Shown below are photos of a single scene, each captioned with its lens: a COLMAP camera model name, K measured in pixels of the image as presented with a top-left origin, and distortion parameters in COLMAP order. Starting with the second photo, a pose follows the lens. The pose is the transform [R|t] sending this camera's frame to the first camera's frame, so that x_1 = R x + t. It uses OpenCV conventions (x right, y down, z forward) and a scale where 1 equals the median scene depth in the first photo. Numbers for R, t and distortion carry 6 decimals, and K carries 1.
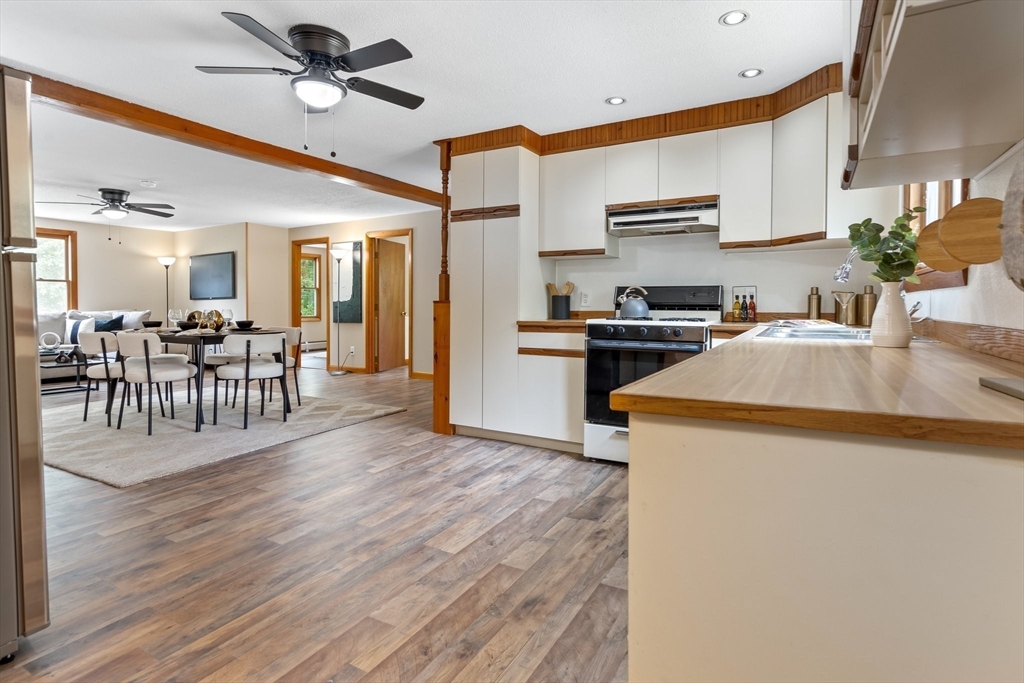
lens RADIAL K [[529.8, 0, 516.2], [0, 529.8, 306.5], [0, 0, 1]] dist [-0.002953, 0.003797]
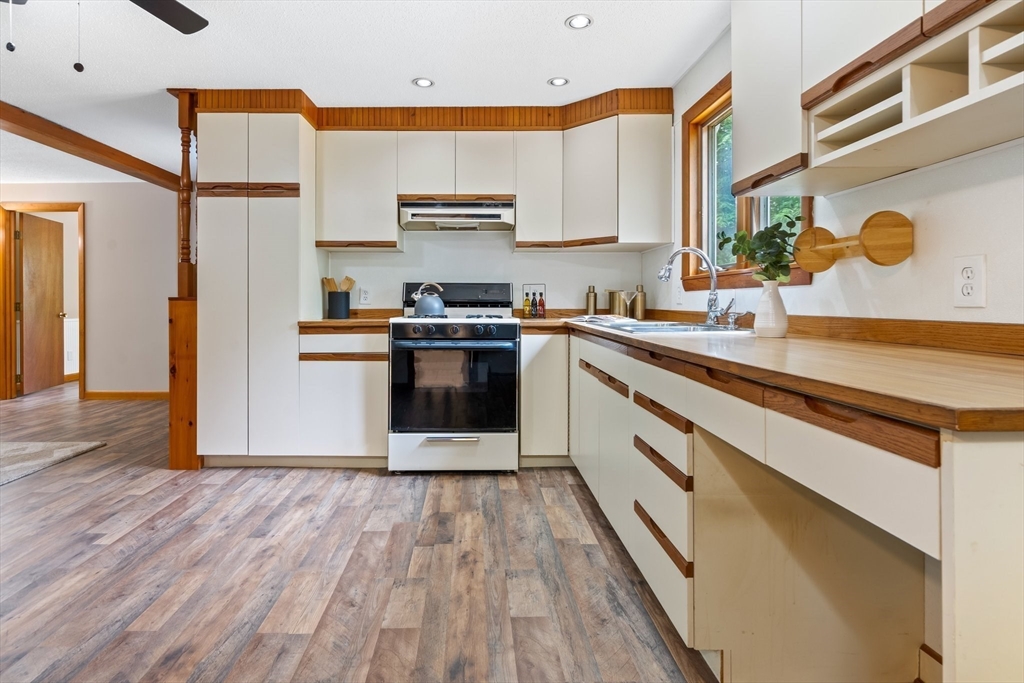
lens RADIAL K [[529.8, 0, 522.2], [0, 529.8, 302.8], [0, 0, 1]] dist [-0.002953, 0.003797]
pose [[0.865707, -0.002627, 0.500544, -0.099798], [0.004041, 0.999990, -0.001741, 0.000452], [-0.500534, 0.003530, 0.865709, 0.085414]]
